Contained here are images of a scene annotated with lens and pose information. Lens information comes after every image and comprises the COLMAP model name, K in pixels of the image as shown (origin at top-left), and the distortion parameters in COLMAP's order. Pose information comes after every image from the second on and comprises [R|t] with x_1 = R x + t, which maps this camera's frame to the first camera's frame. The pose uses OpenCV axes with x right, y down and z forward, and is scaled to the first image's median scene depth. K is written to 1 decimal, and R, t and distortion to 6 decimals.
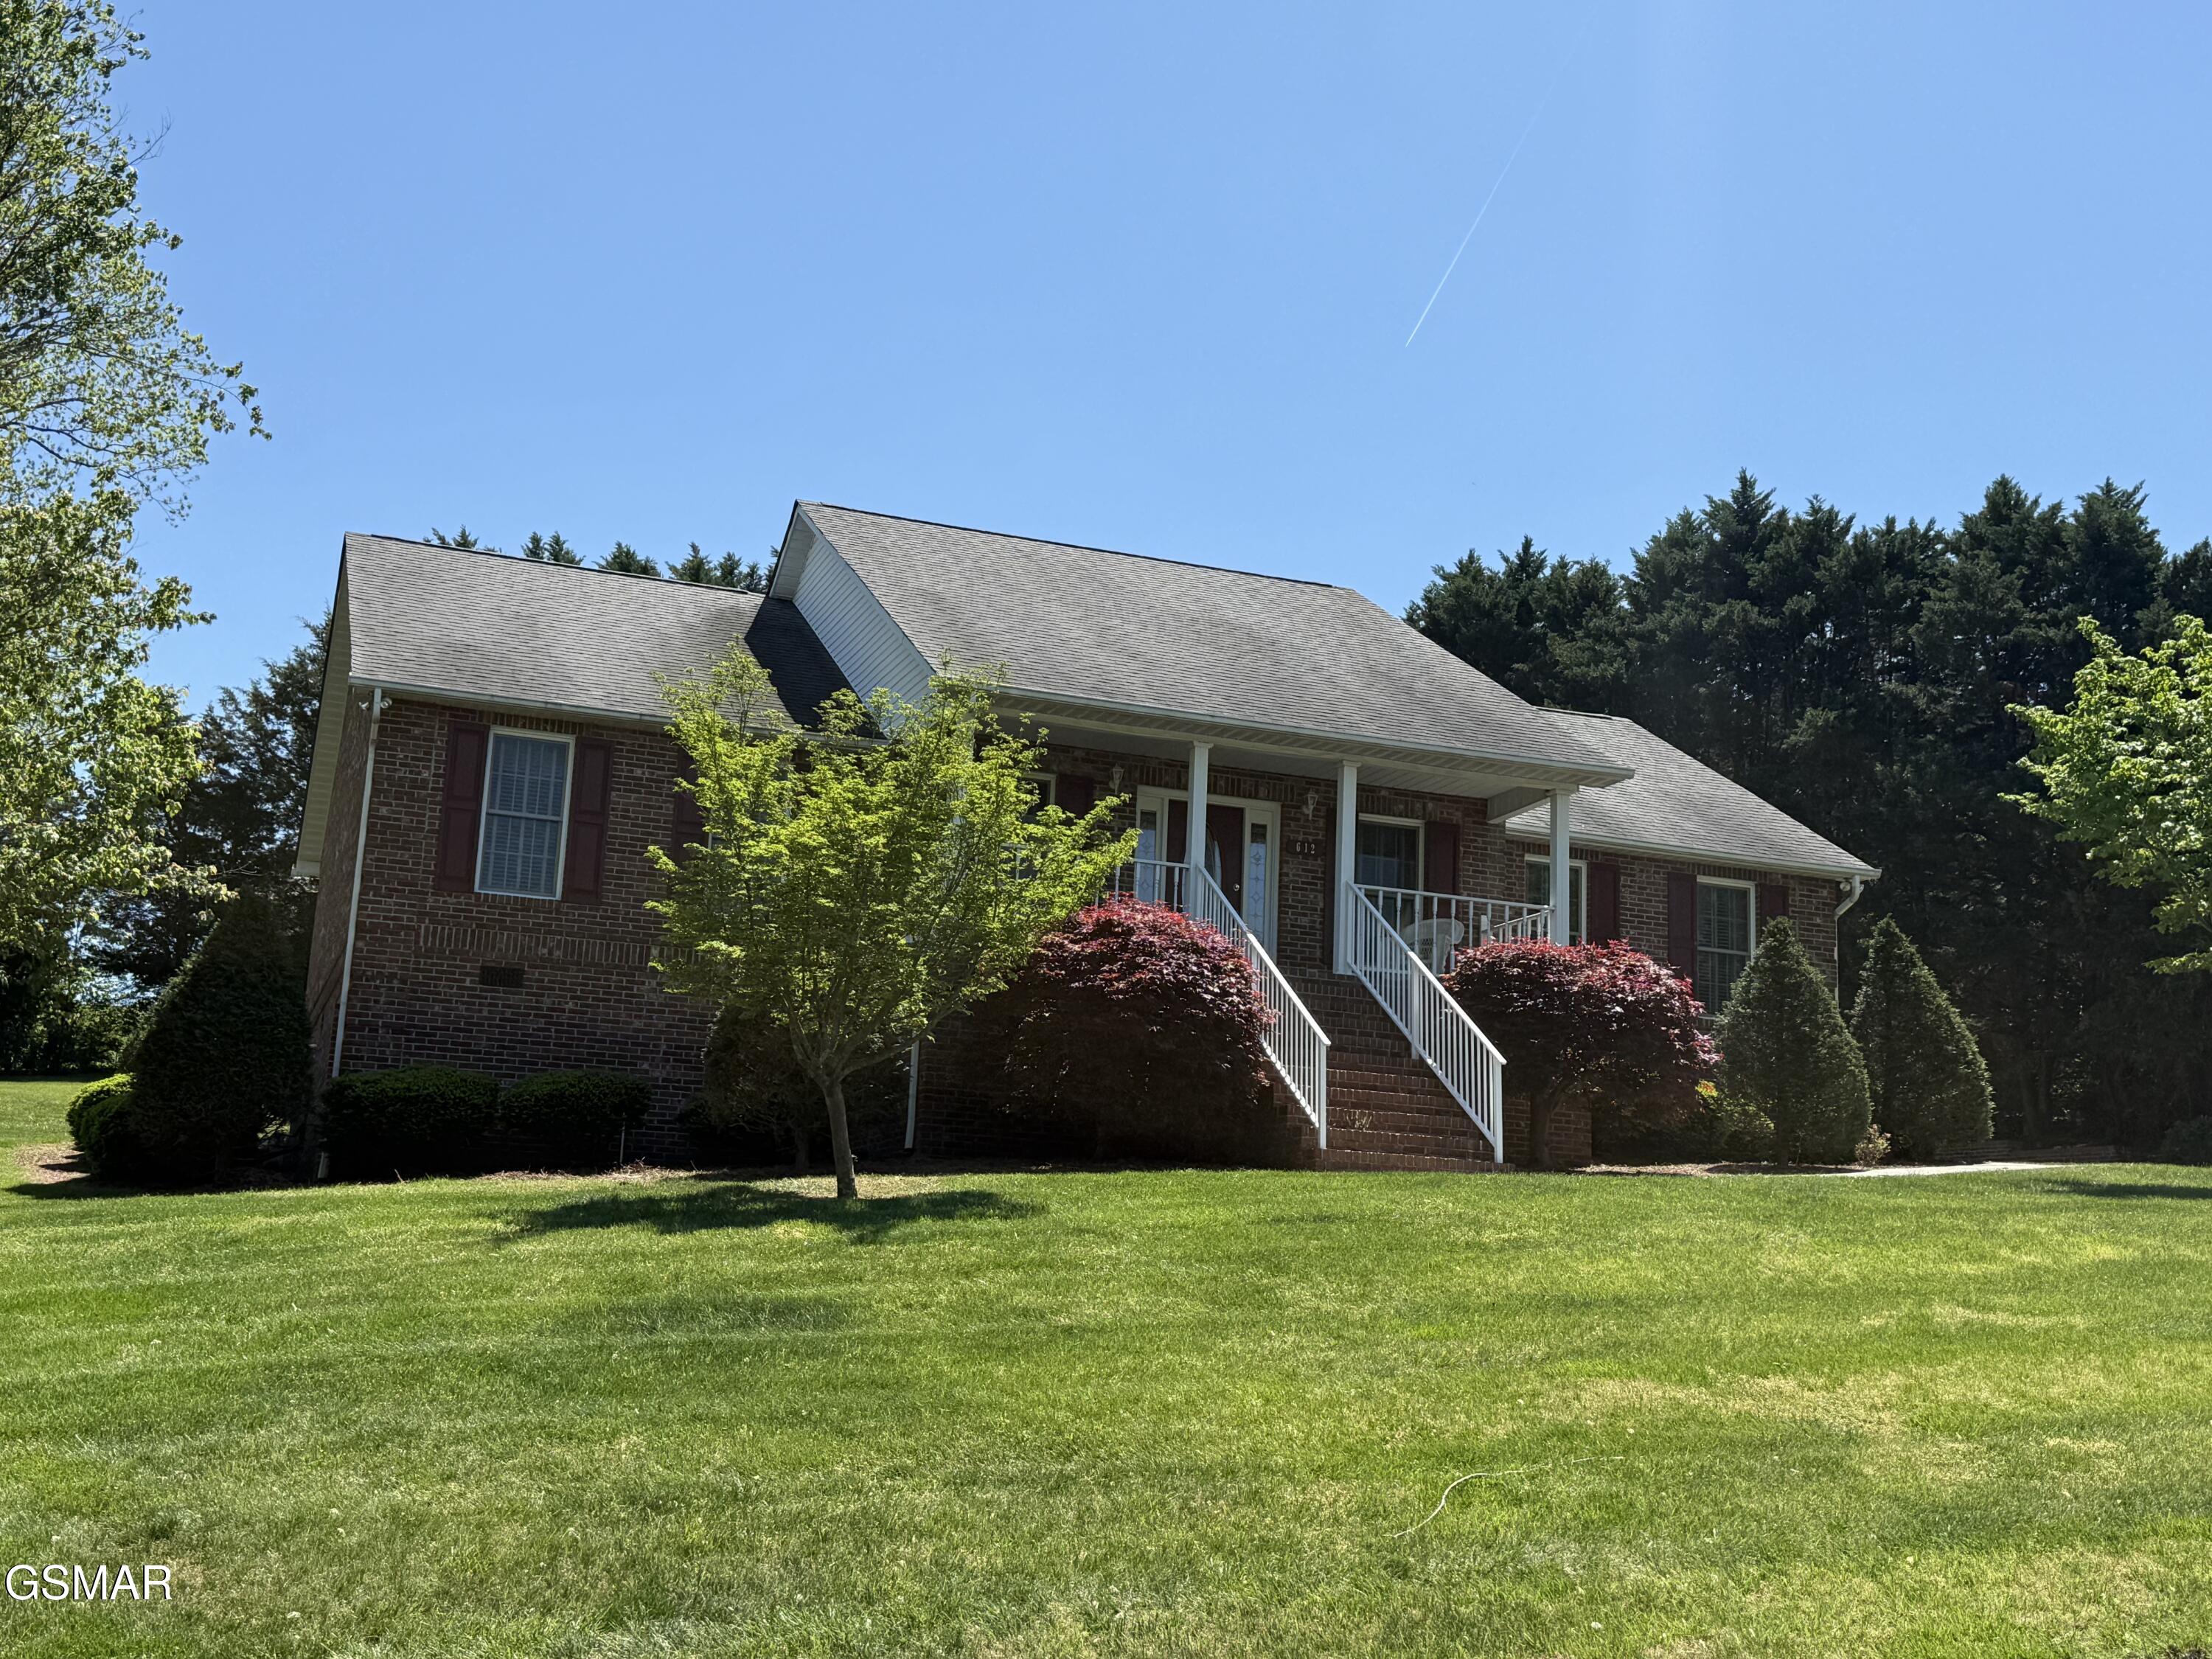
lens RADIAL K [[2572.3, 0, 1046.2], [0, 2572.3, 893.4], [0, 0, 1]] dist [0.144585, -0.002904]
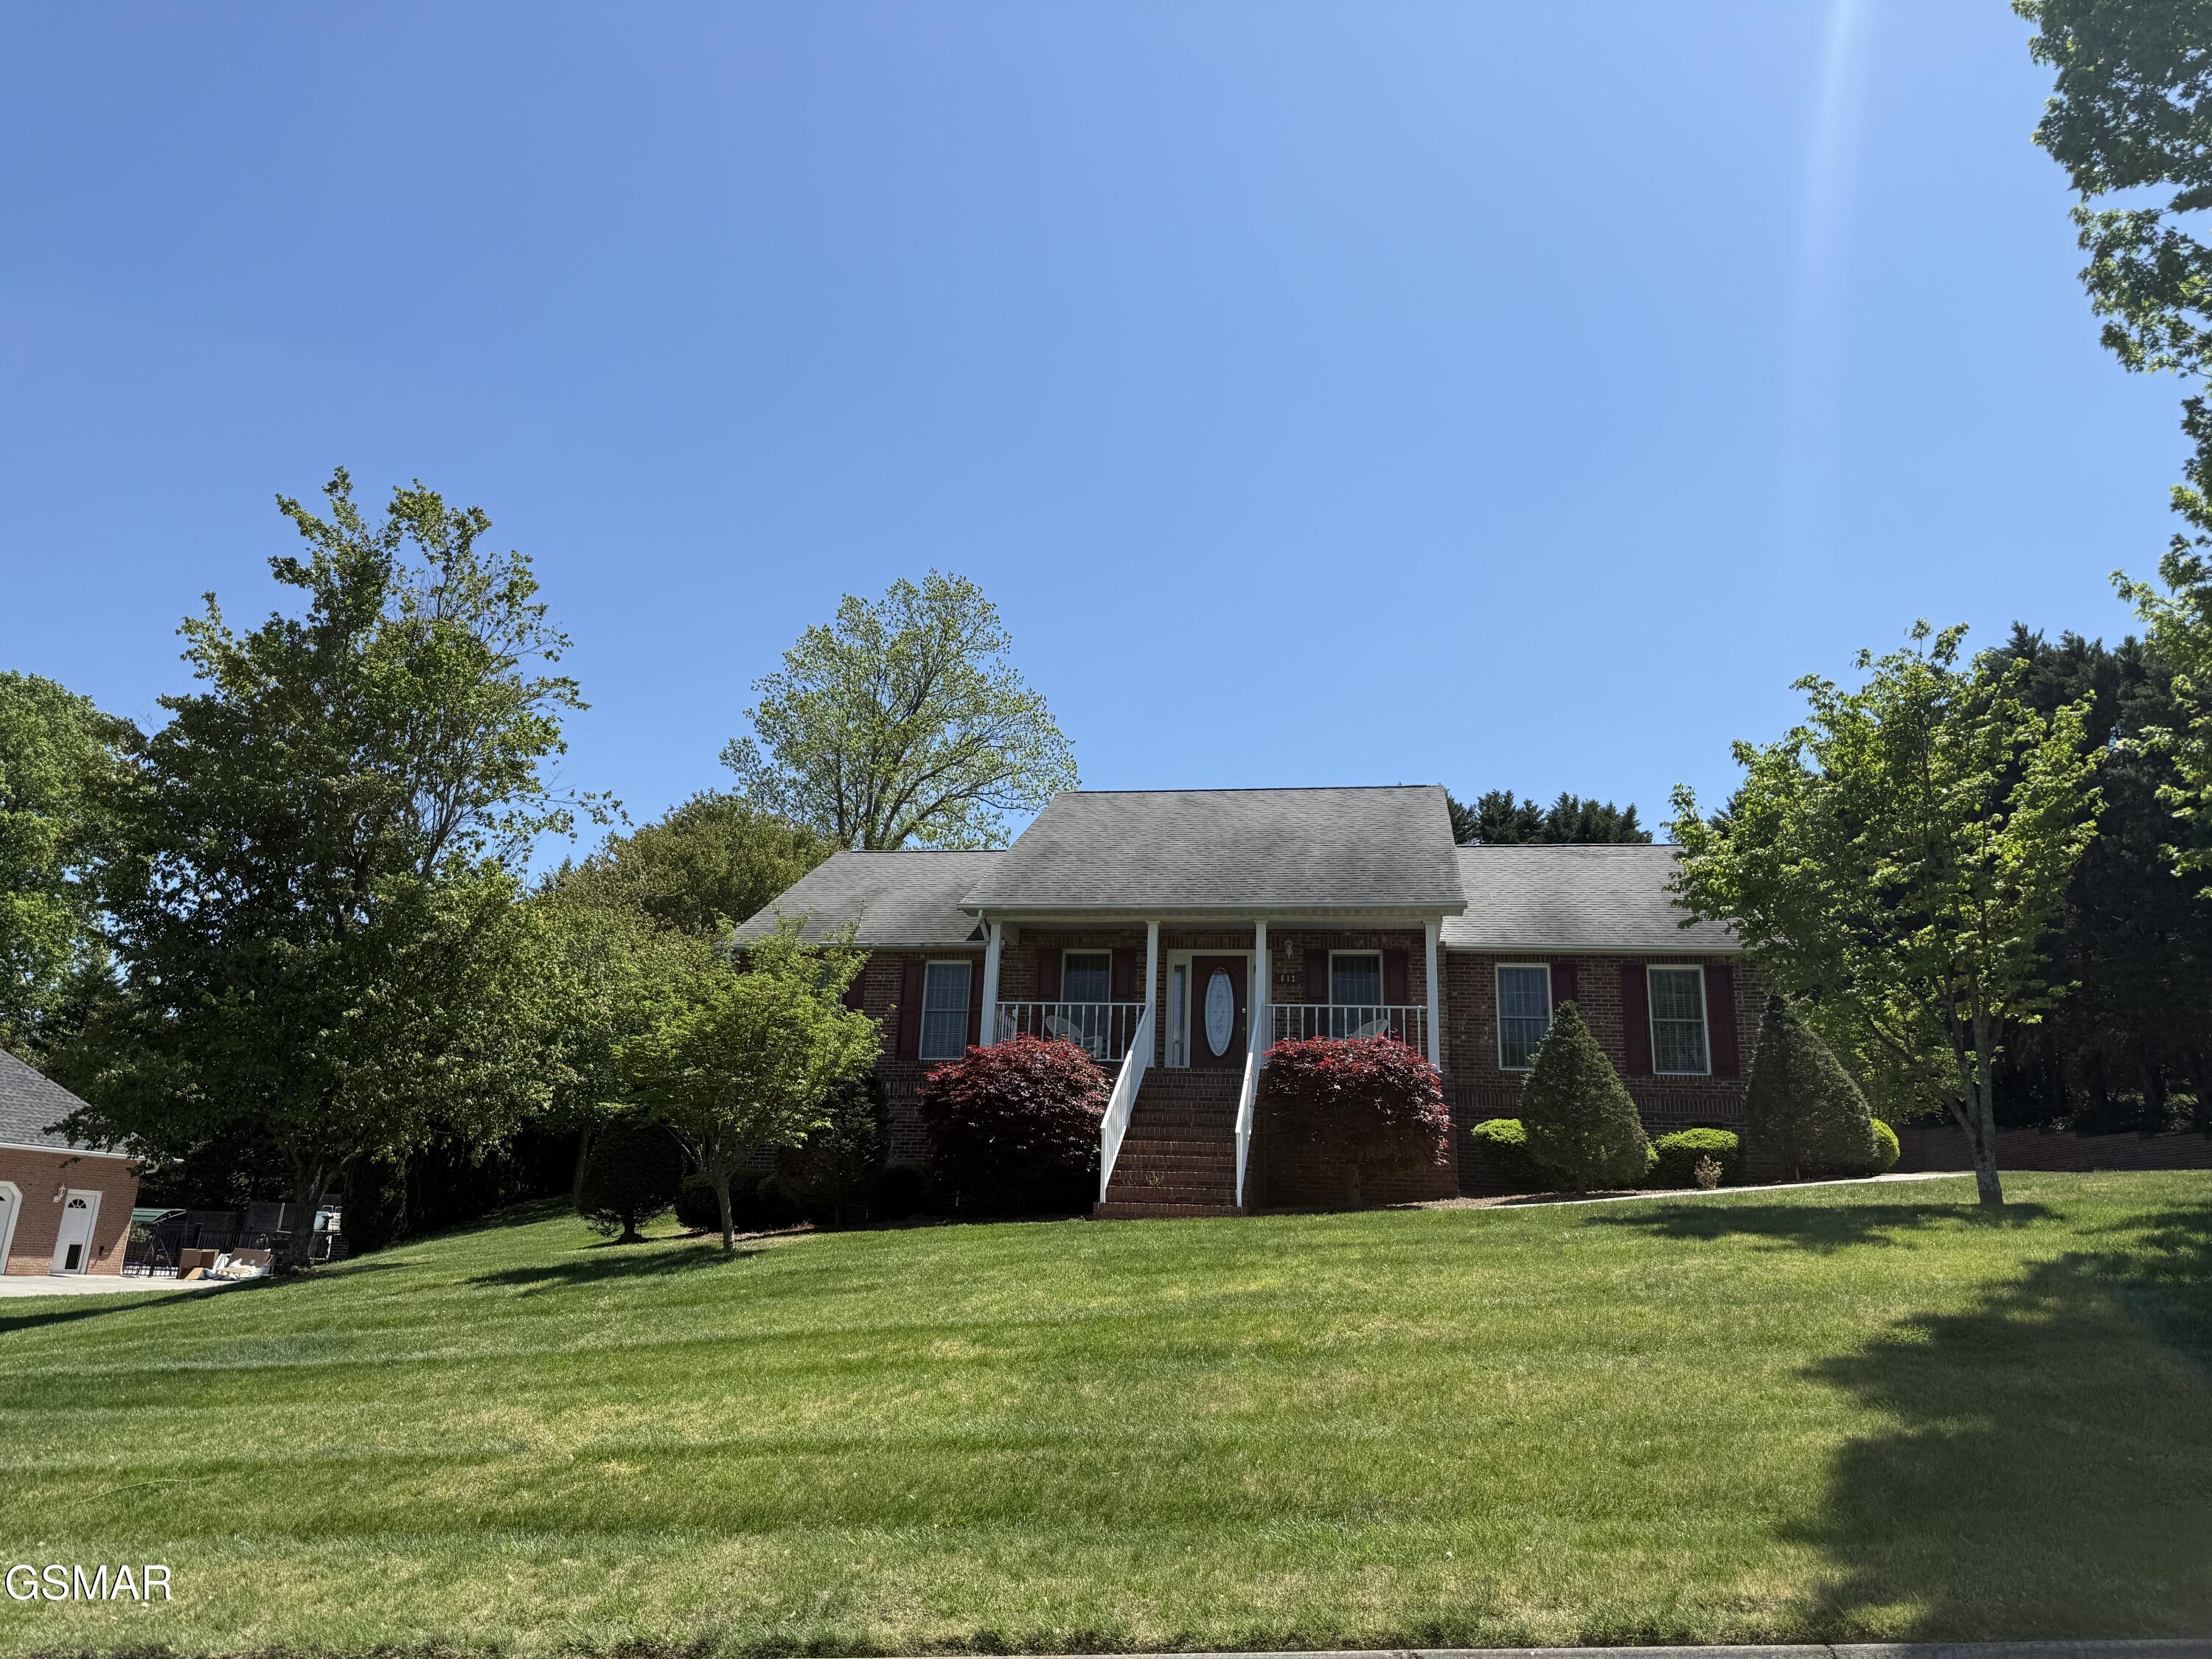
lens RADIAL K [[1571.2, 0, 1106.0], [0, 1571.2, 829.5], [0, 0, 1]] dist [0.179738, -0.378063]
pose [[0.859222, -0.148726, -0.489508, 0.450513], [0.093879, 0.986400, -0.134912, 0.009681], [0.502916, 0.069965, 0.861499, 0.168331]]
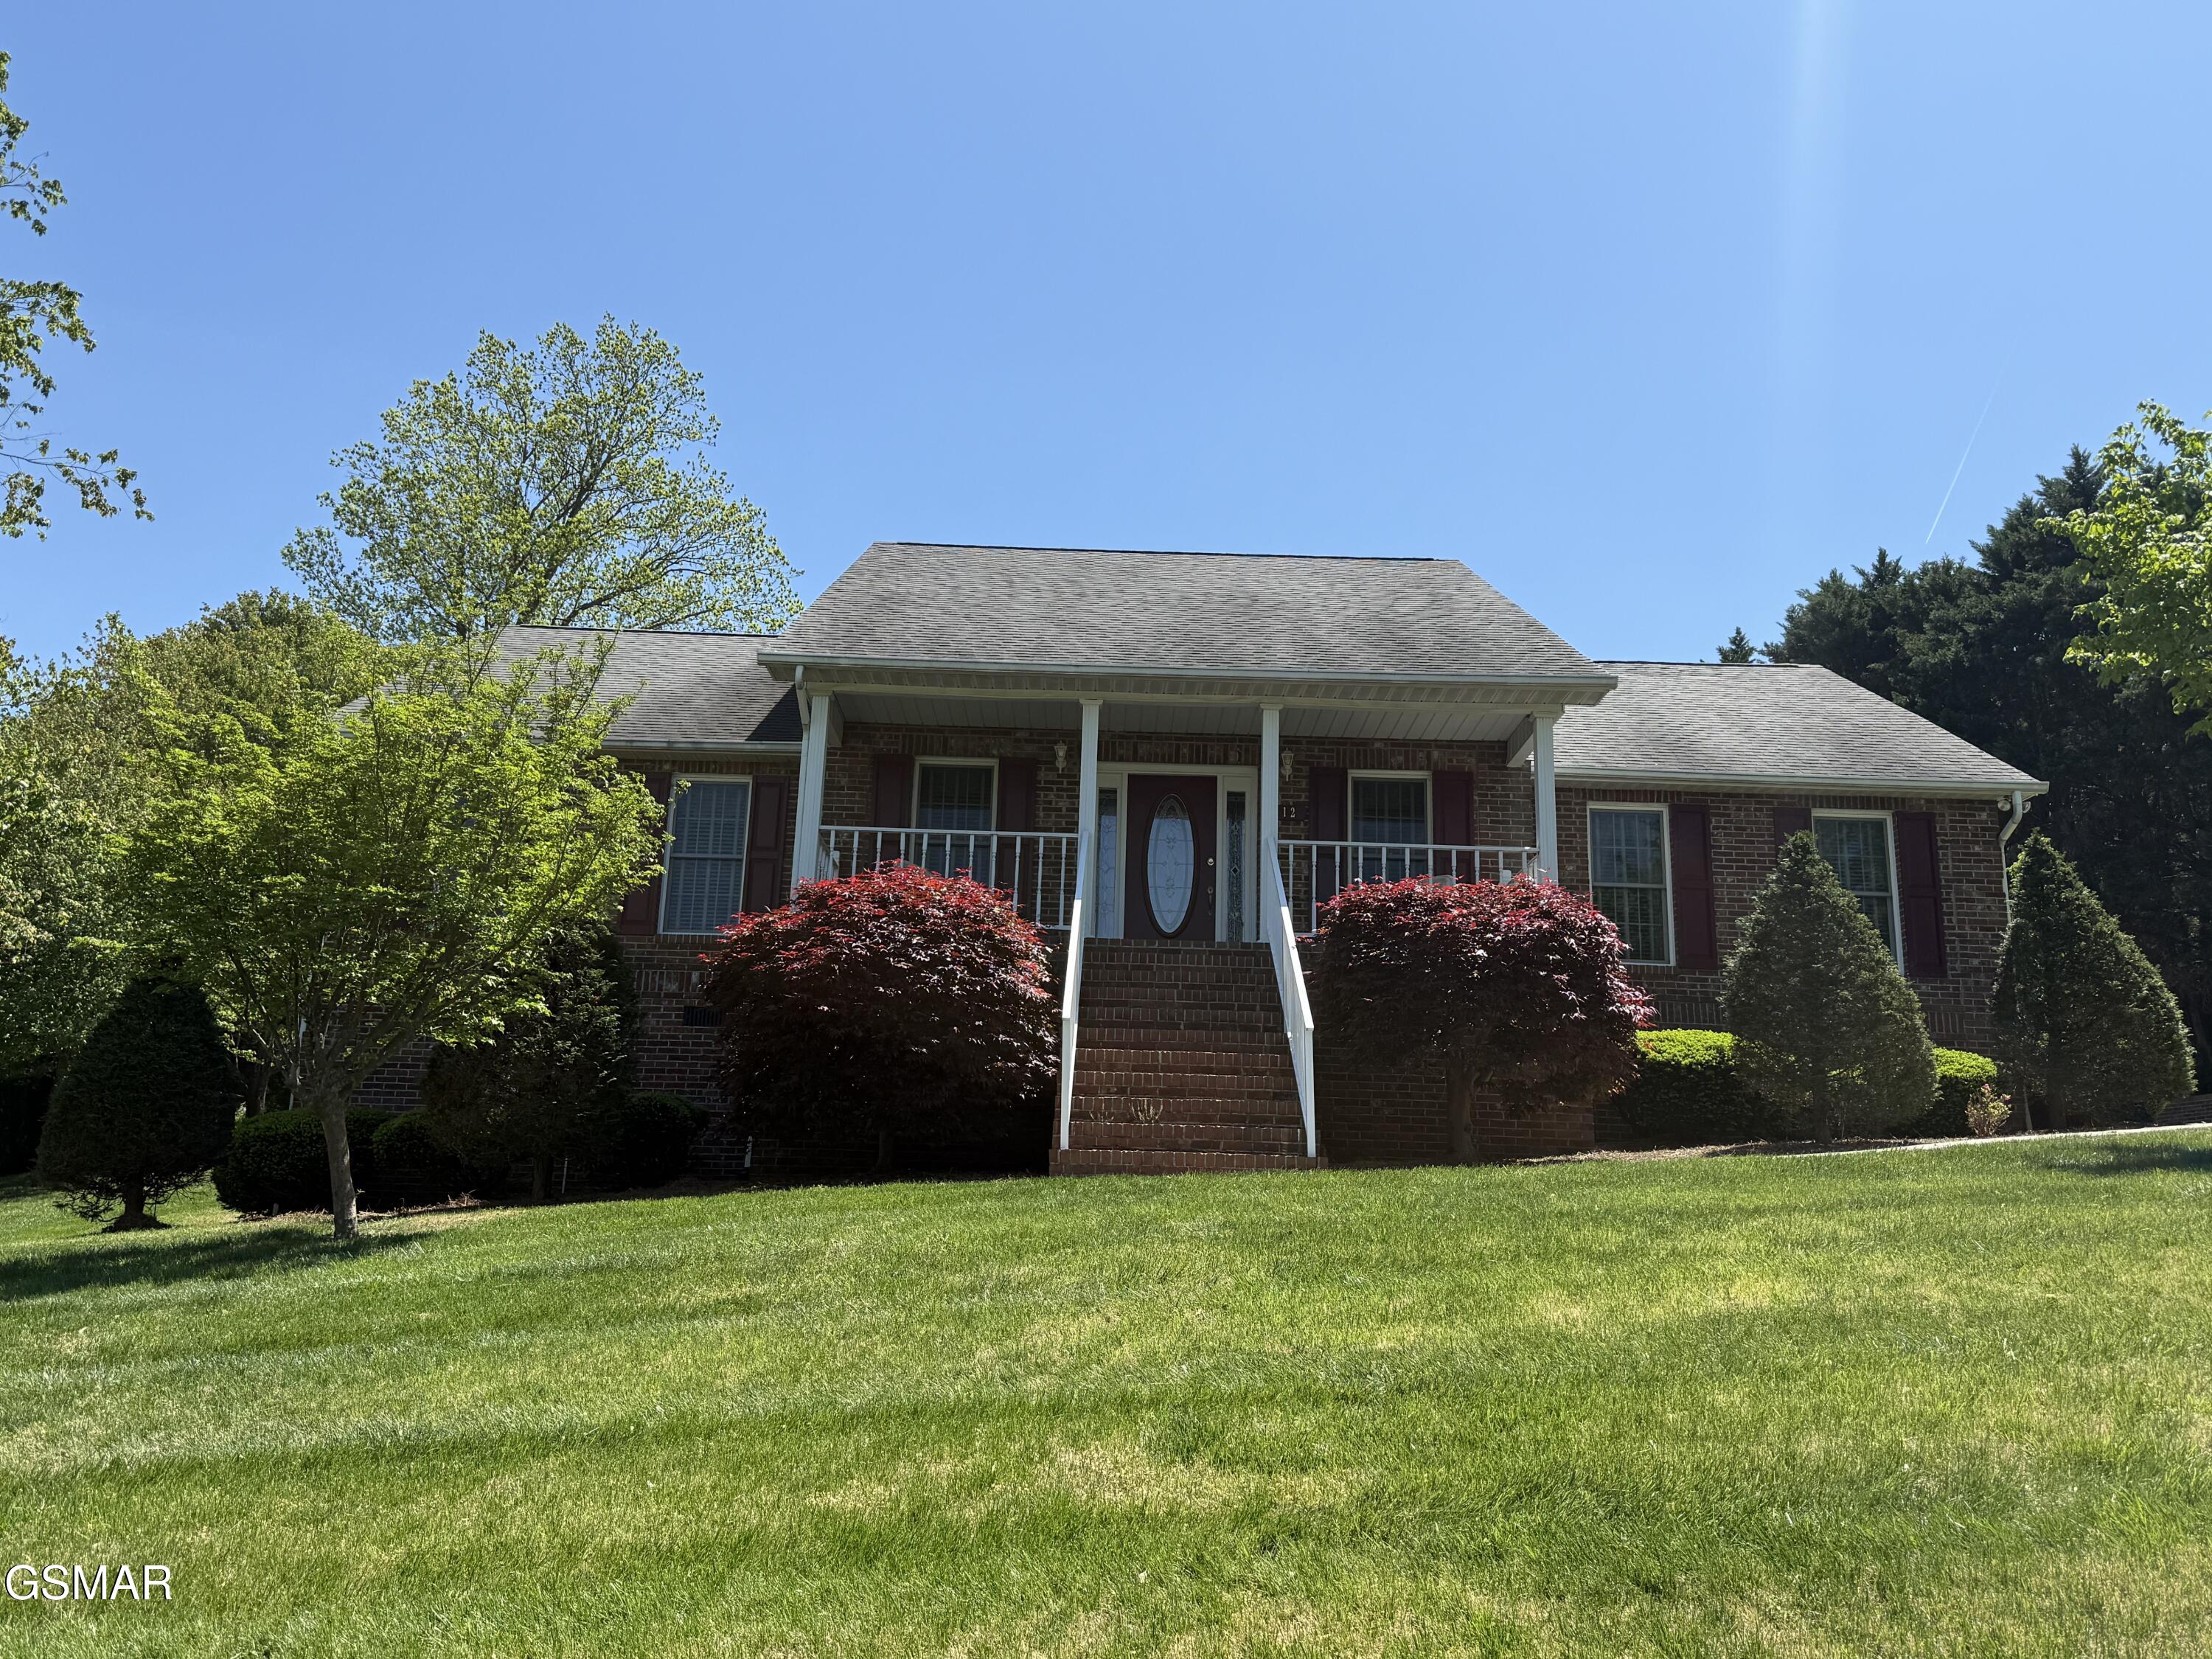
lens RADIAL K [[1845.2, 0, 1106.0], [0, 1845.2, 829.5], [0, 0, 1]] dist [0.126982, -0.215038]
pose [[0.940602, -0.097803, -0.325120, 0.246958], [0.073047, 0.993480, -0.087527, 0.040015], [0.331561, 0.058579, 0.941614, 0.354328]]
